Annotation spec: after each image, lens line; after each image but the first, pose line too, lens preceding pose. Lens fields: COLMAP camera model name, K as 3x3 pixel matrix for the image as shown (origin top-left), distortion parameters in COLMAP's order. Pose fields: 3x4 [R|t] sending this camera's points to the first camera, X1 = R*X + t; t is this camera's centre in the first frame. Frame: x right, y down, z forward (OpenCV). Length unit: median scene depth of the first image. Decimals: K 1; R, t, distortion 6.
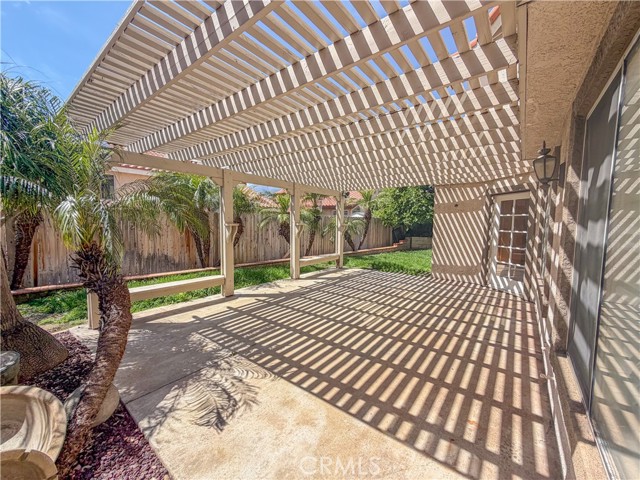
lens RADIAL K [[255.1, 0, 321.0], [0, 255.1, 240.4], [0, 0, 1]] dist [0.006825, -0.000415]
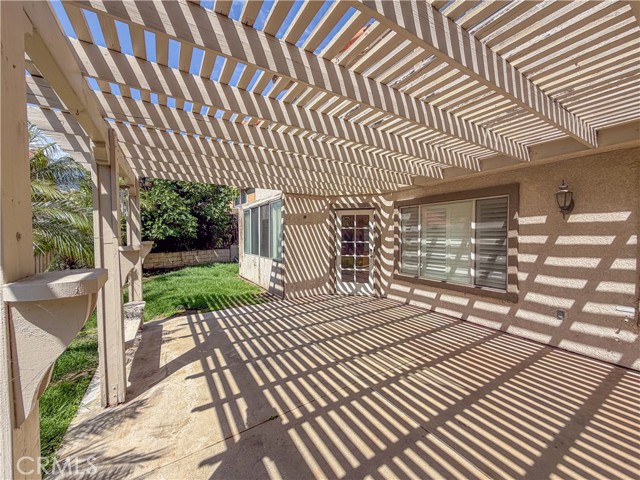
lens RADIAL K [[255.1, 0, 320.5], [0, 255.1, 236.8], [0, 0, 1]] dist [0.006825, -0.000415]
pose [[0.354991, -0.024169, 0.934557, -0.401811], [0.076632, 0.997054, -0.003324, -0.066420], [-0.931723, 0.072797, 0.355798, 0.731936]]
